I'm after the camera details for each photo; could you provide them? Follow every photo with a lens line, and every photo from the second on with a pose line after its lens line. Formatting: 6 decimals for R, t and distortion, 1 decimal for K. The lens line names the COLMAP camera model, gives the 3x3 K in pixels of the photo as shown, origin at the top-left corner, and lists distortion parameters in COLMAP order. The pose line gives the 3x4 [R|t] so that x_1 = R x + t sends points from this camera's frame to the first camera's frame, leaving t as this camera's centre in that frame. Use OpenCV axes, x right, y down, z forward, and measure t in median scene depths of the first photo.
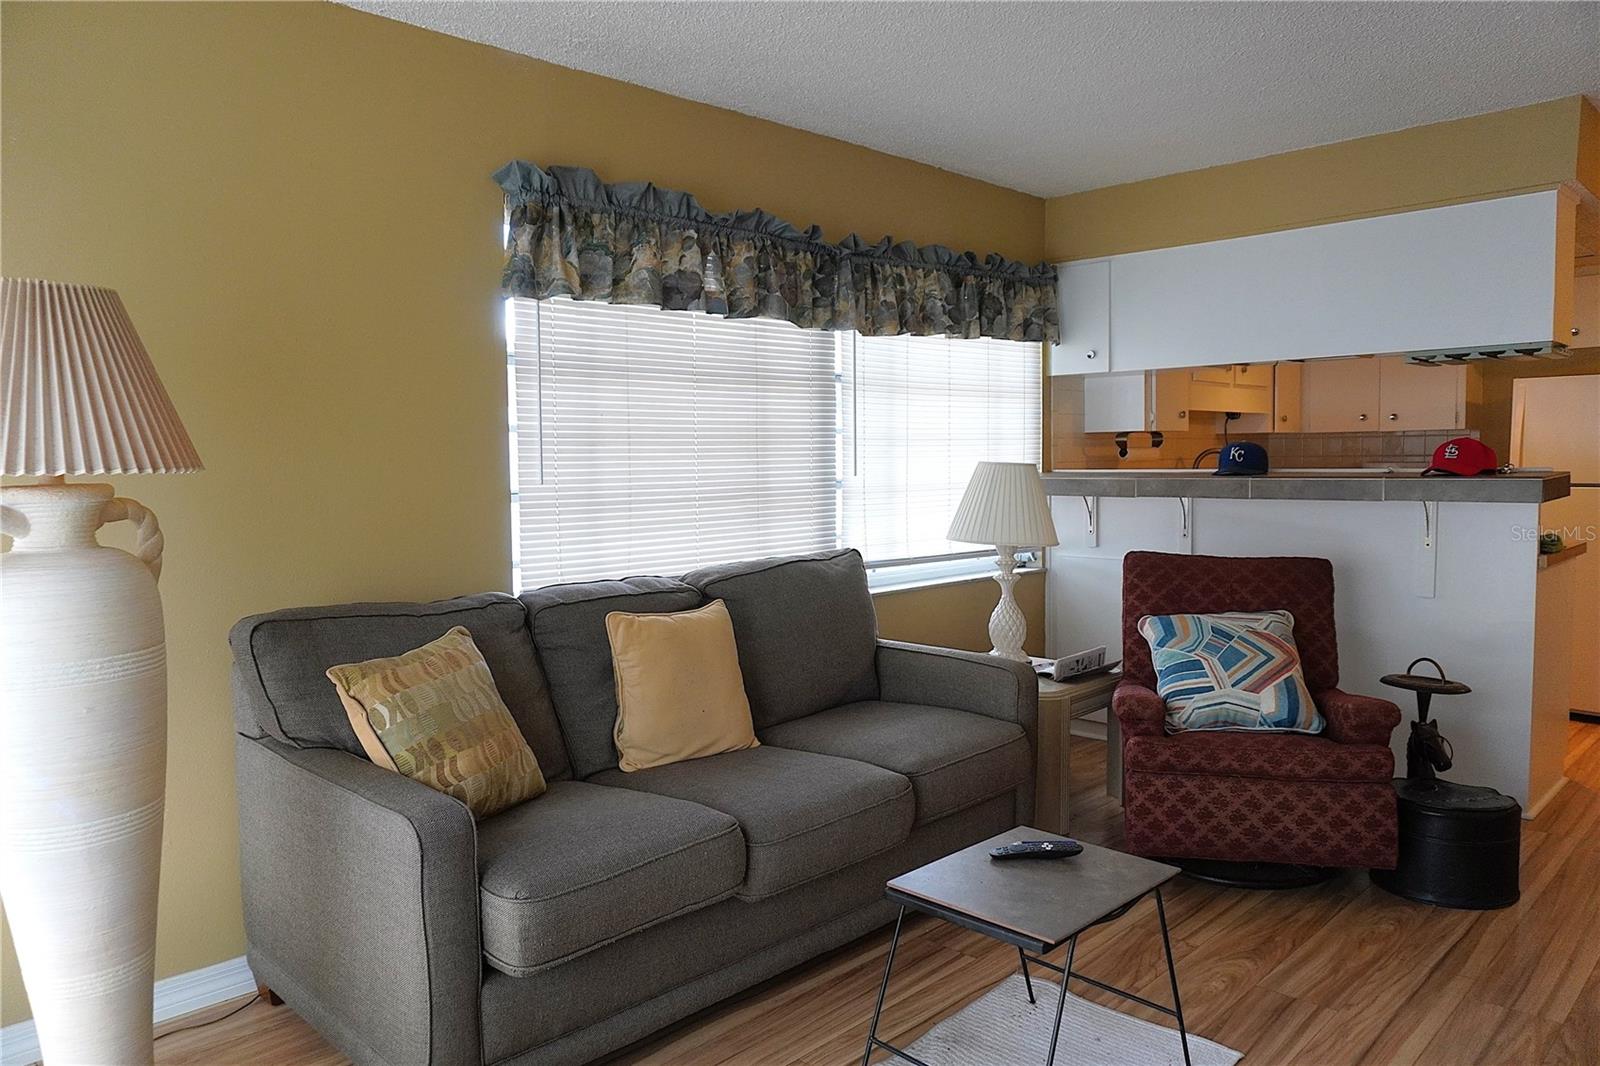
lens RADIAL K [[1093.3, 0, 805.7], [0, 1093.3, 528.2], [0, 0, 1]] dist [-0.056039, 0.046271]
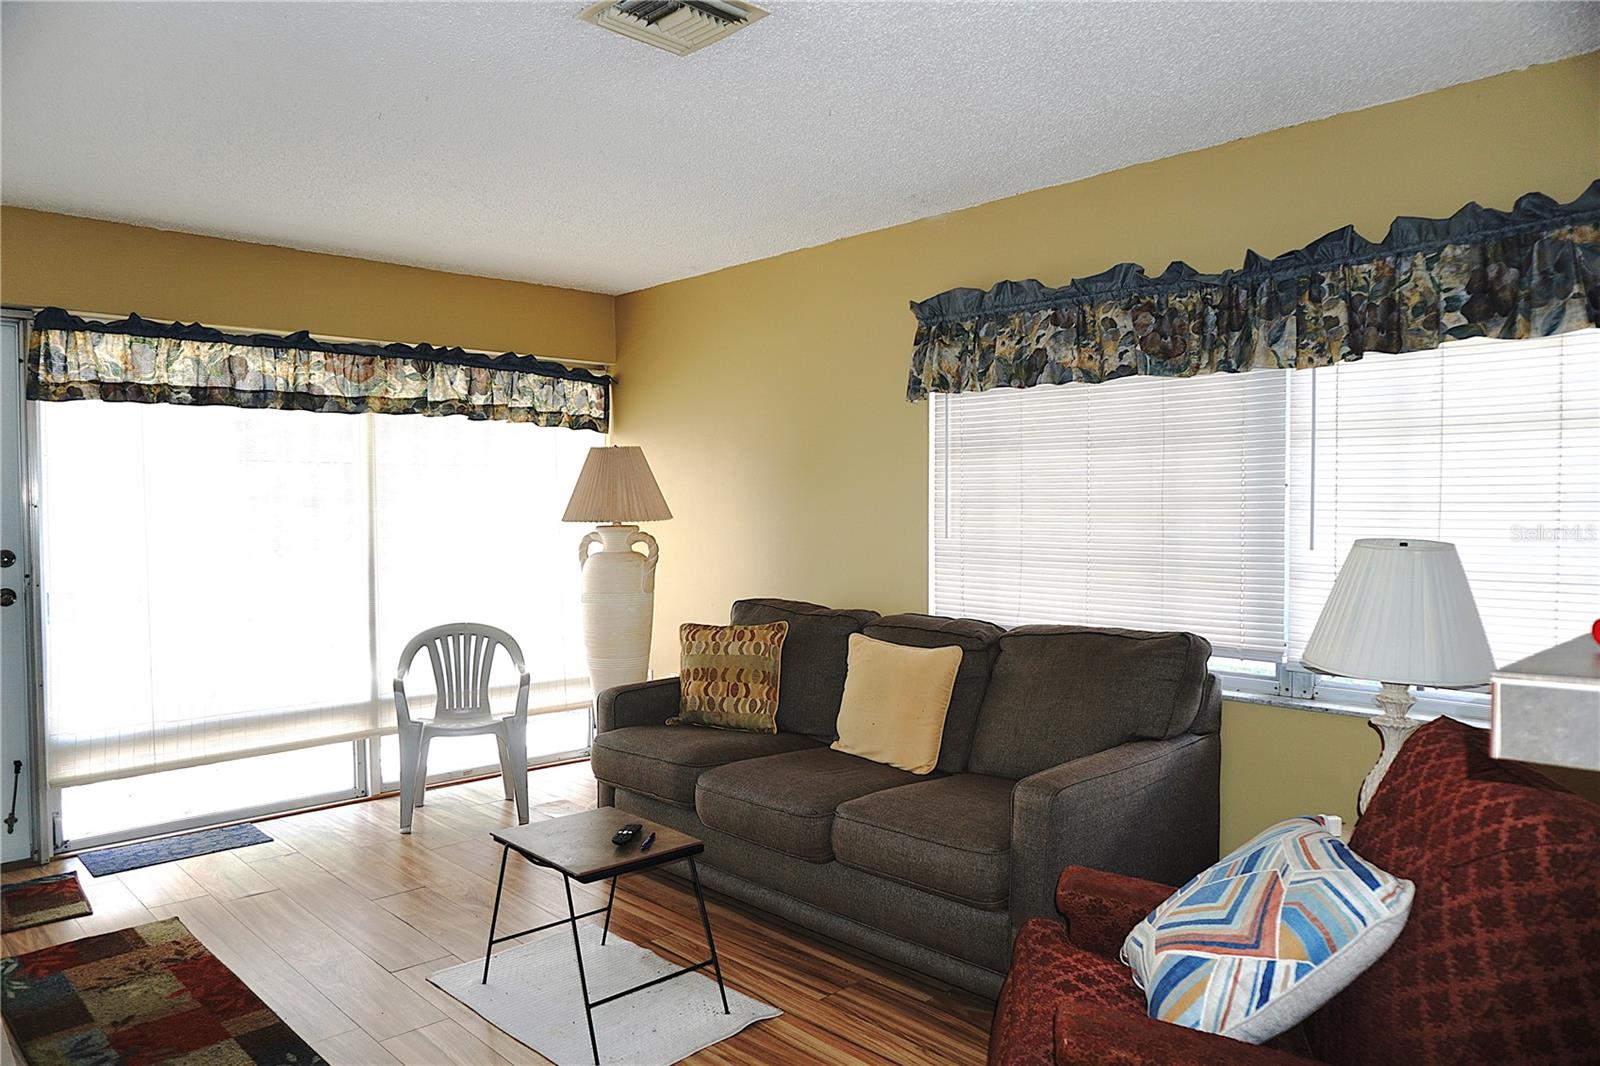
lens RADIAL K [[1093.3, 0, 805.7], [0, 1093.3, 528.2], [0, 0, 1]] dist [-0.056039, 0.046271]
pose [[-0.026755, 0.036168, -0.998988, 0.970695], [-0.065504, 0.997134, 0.037855, -0.082688], [0.997494, 0.066451, -0.024309, 0.794694]]
